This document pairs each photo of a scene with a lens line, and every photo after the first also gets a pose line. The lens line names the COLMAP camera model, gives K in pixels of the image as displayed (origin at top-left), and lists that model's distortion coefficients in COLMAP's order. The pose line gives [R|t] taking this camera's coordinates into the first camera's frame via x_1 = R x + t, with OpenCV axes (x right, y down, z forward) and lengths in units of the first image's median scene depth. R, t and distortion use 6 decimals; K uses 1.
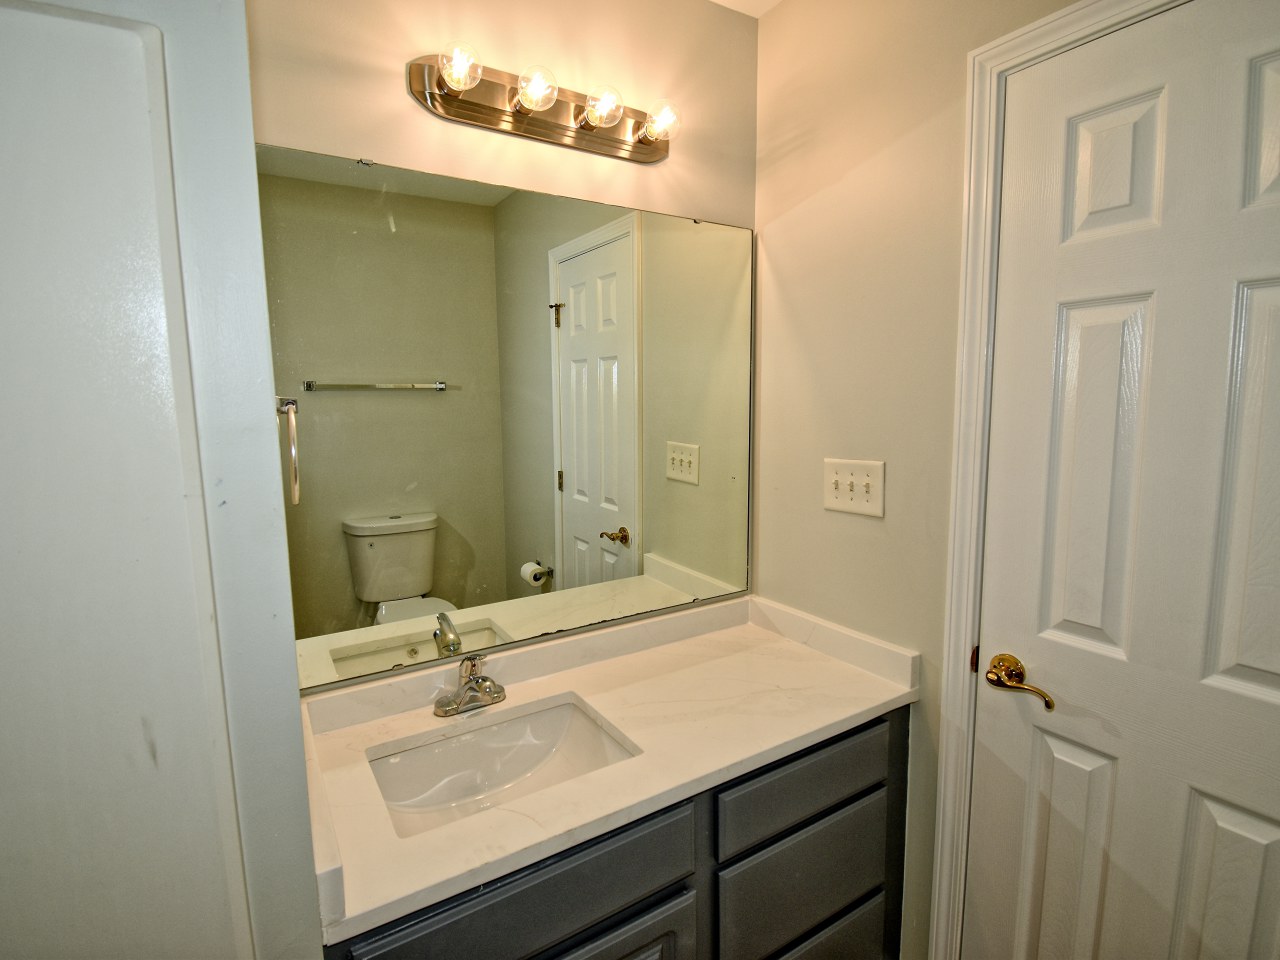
lens RADIAL K [[636.3, 0, 643.3], [0, 636.3, 479.4], [0, 0, 1]] dist [0.026189, -0.032678]
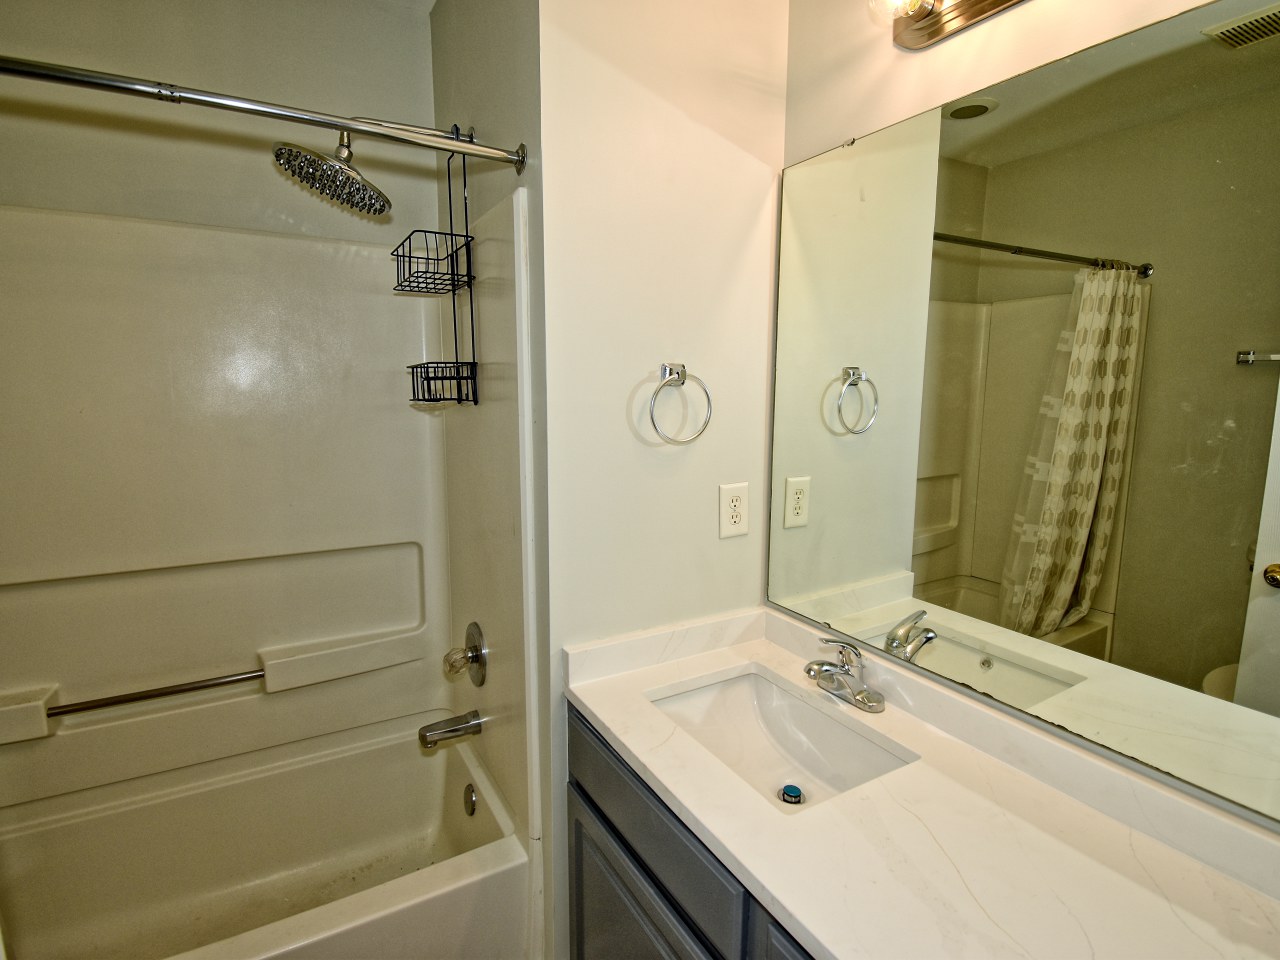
lens RADIAL K [[636.3, 0, 643.3], [0, 636.3, 479.4], [0, 0, 1]] dist [0.026189, -0.032678]
pose [[-0.042688, 0.157807, -0.986547, 0.565759], [-0.128789, 0.978339, 0.162067, -0.066097], [0.990753, 0.133975, -0.021440, 0.612957]]
